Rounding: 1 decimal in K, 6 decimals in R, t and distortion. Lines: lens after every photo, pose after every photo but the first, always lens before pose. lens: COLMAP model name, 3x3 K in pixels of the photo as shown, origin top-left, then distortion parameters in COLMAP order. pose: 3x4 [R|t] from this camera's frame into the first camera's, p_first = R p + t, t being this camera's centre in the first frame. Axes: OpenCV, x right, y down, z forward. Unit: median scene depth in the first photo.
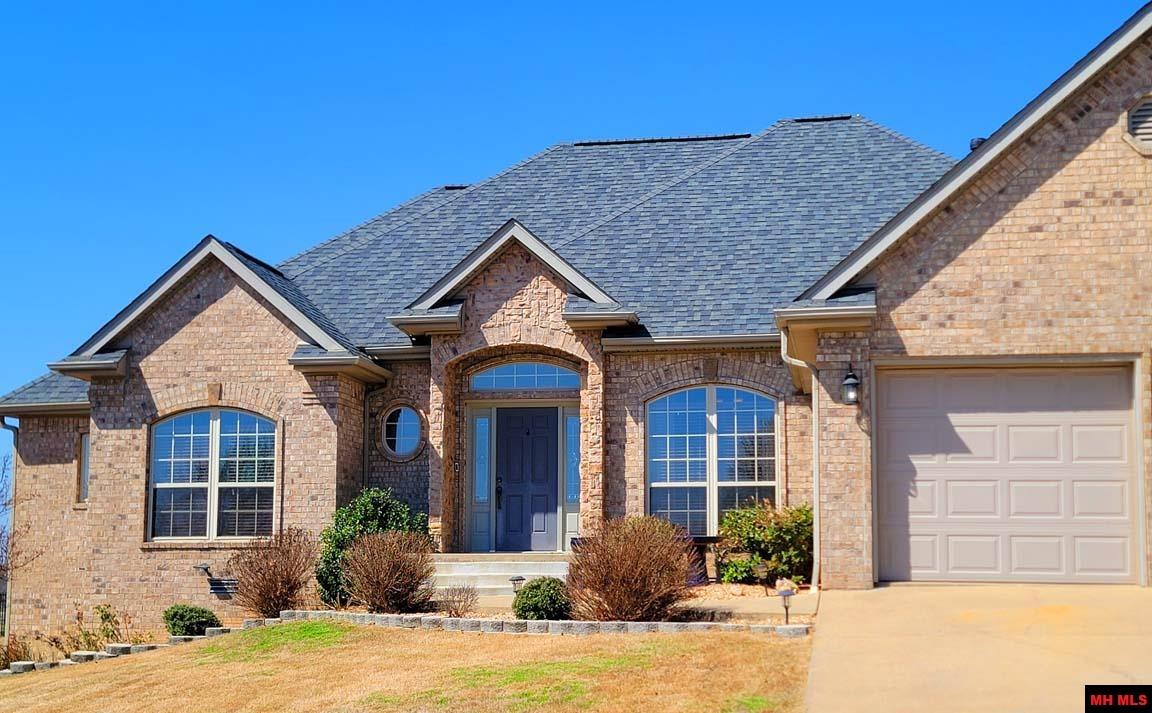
lens RADIAL K [[1649.6, 0, 576.1], [0, 1649.6, 356.9], [0, 0, 1]] dist [0.033291, 0.055776]
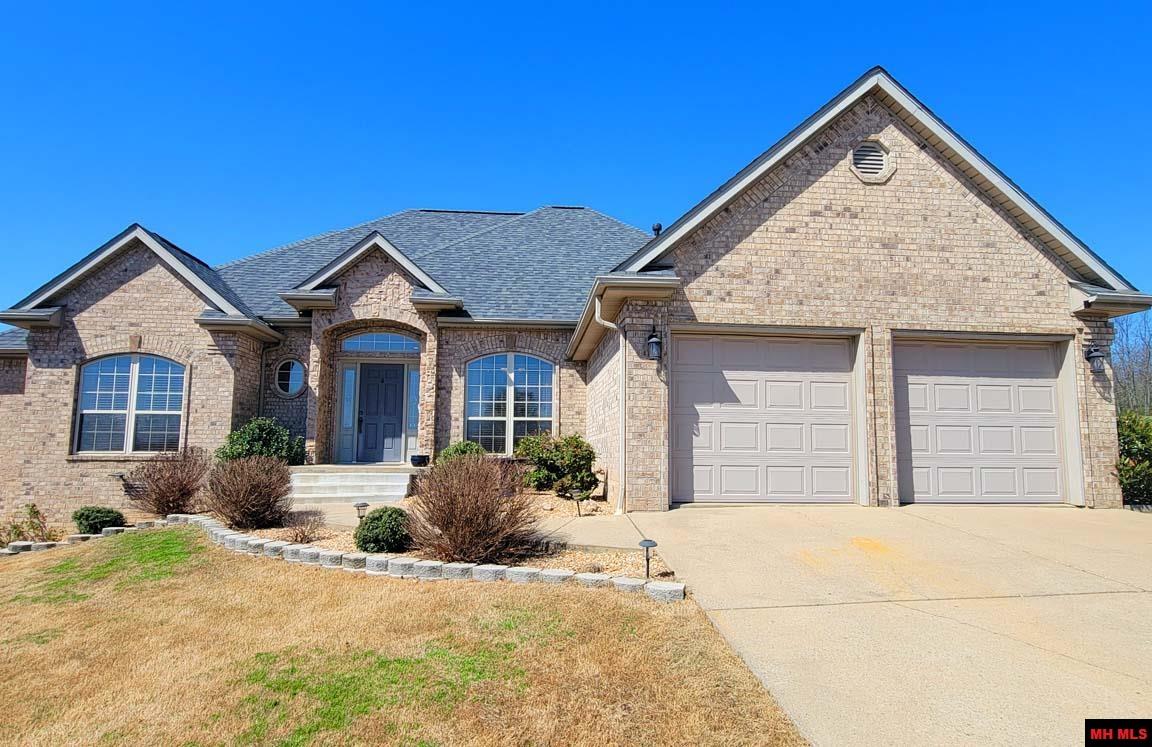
lens RADIAL K [[617.1, 0, 574.9], [0, 617.1, 385.5], [0, 0, 1]] dist [-0.000873, 0.000193]
pose [[0.966057, 0.031344, 0.256422, -0.004705], [-0.039577, 0.998851, 0.027008, 0.029378], [-0.255281, -0.036240, 0.966188, 0.442286]]
